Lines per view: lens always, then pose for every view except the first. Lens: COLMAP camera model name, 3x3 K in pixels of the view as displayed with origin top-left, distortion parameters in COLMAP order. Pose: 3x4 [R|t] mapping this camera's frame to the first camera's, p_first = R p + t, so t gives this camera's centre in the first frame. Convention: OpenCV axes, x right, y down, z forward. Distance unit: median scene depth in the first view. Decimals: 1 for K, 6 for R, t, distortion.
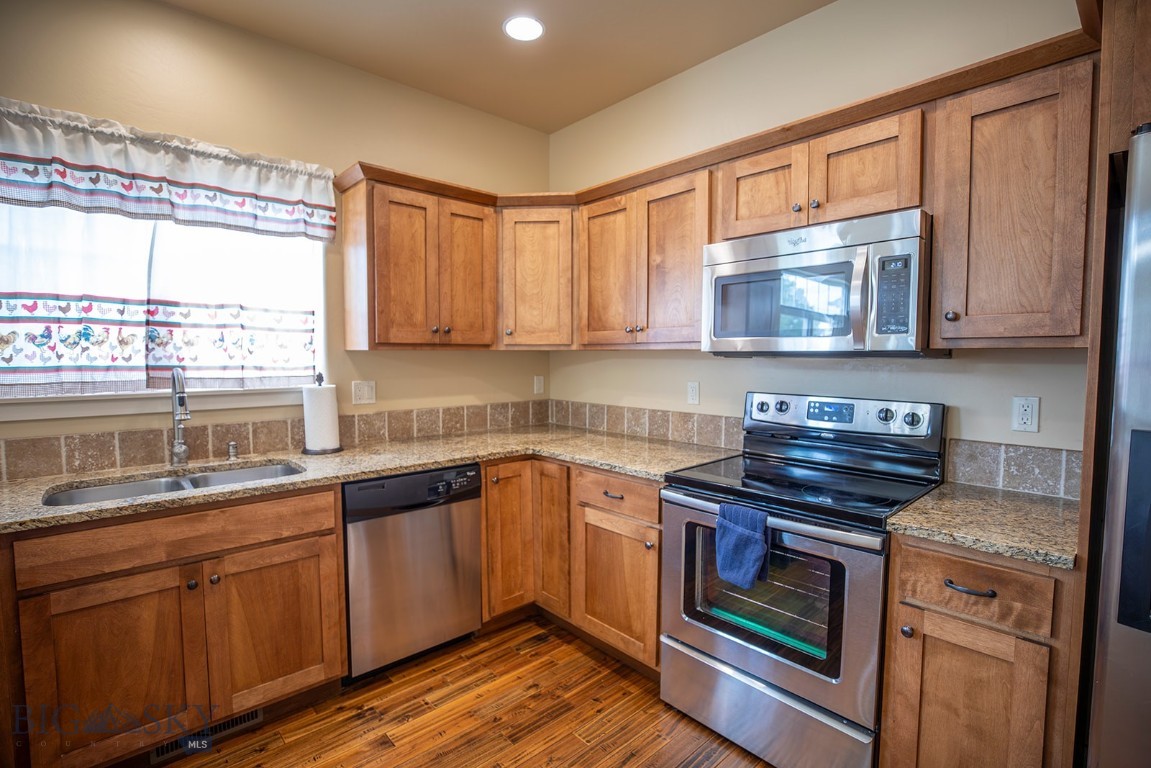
lens RADIAL K [[528.0, 0, 576.8], [0, 528.0, 388.5], [0, 0, 1]] dist [-0.042470, 0.013688]
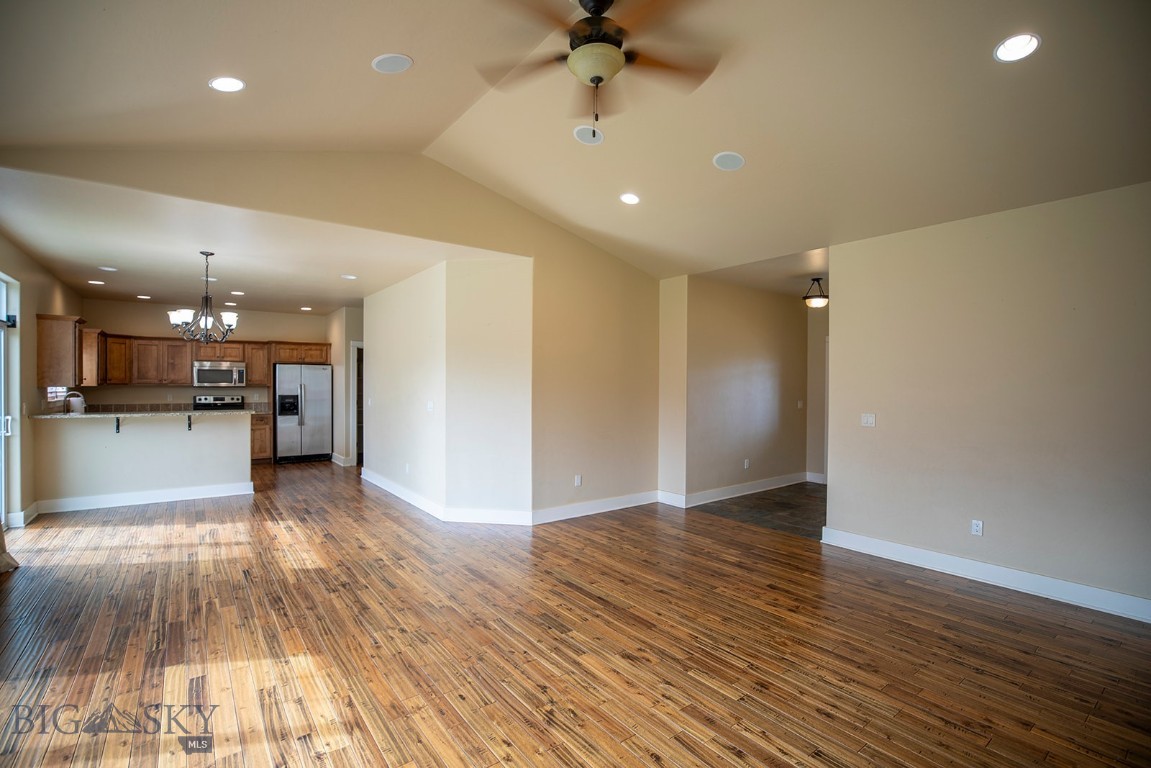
lens RADIAL K [[528.0, 0, 576.3], [0, 528.0, 385.7], [0, 0, 1]] dist [-0.042470, 0.013688]
pose [[0.081762, -0.005158, 0.996638, -3.321867], [0.055190, 0.998476, 0.000640, 0.085054], [-0.995123, 0.054952, 0.081923, -2.178095]]
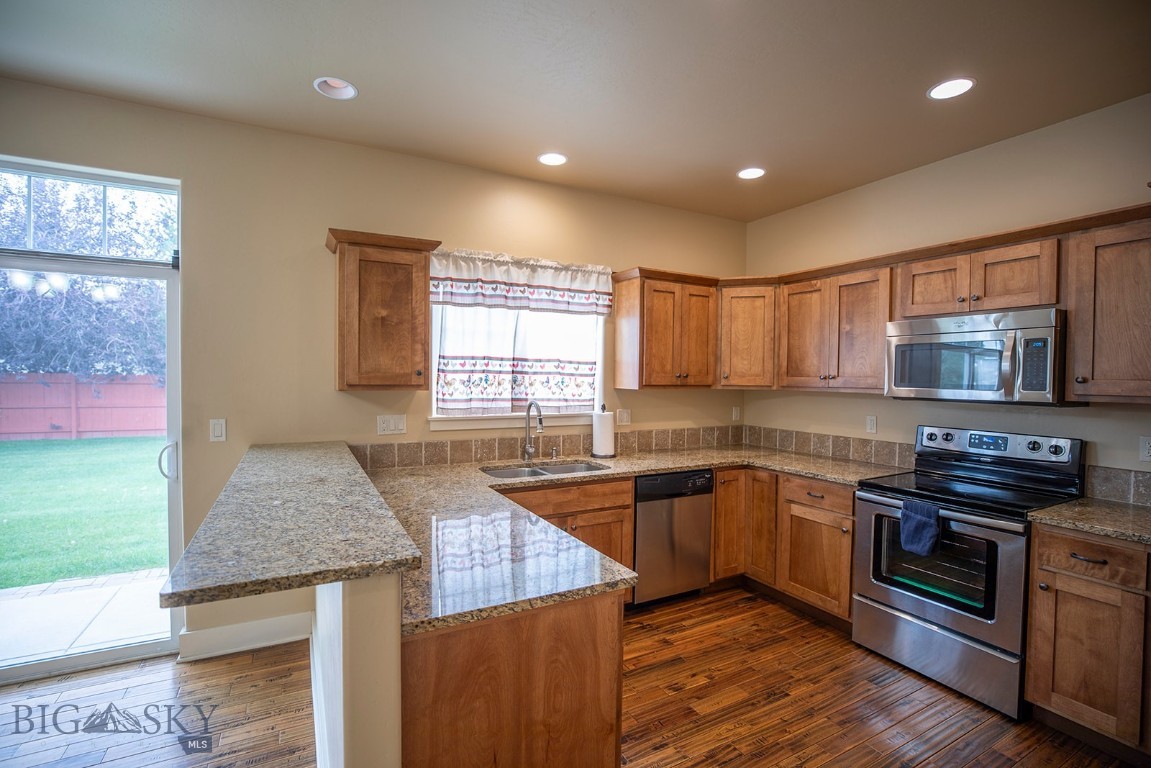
lens RADIAL K [[528.0, 0, 571.2], [0, 528.0, 387.7], [0, 0, 1]] dist [-0.042470, 0.013688]
pose [[0.970959, 0.015649, -0.238733, -0.222527], [-0.025195, 0.998998, -0.036987, -0.018033], [0.237915, 0.041928, 0.970381, -0.504485]]
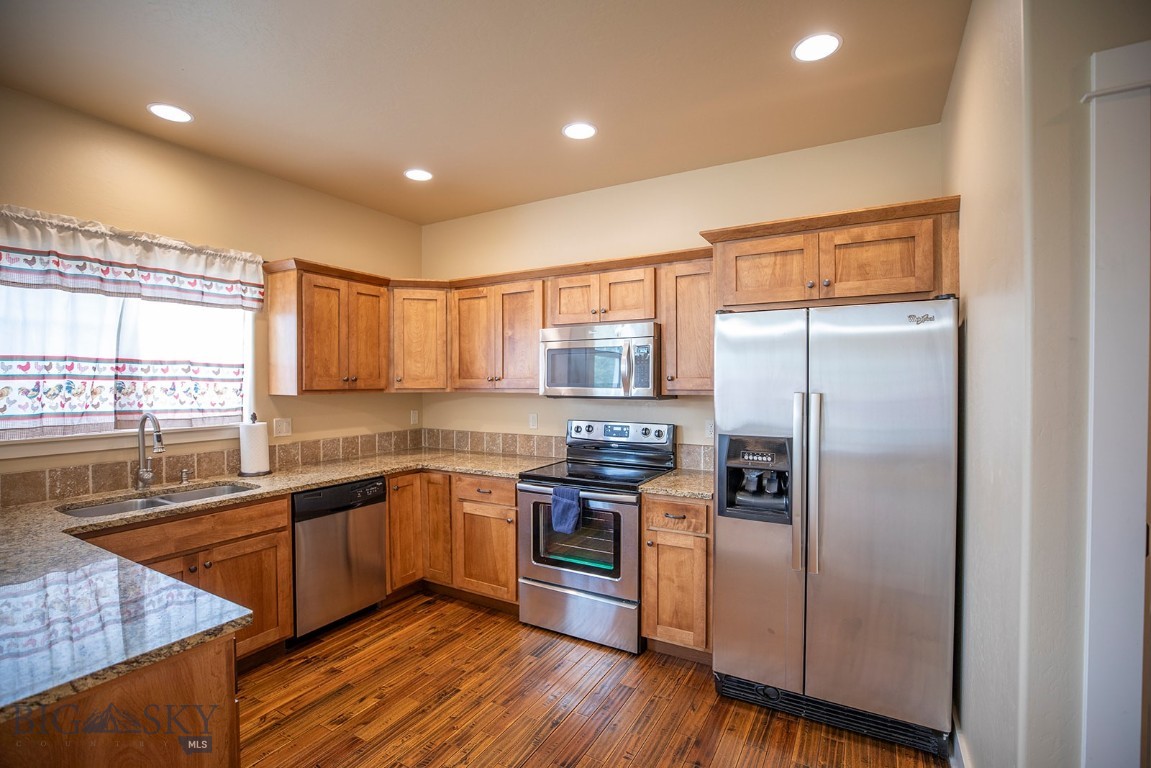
lens RADIAL K [[528.0, 0, 577.1], [0, 528.0, 388.2], [0, 0, 1]] dist [-0.042470, 0.013688]
pose [[0.948759, -0.007169, 0.315920, -0.140384], [0.022452, 0.998745, -0.044765, -0.016400], [-0.315202, 0.049564, 0.947729, -0.481256]]
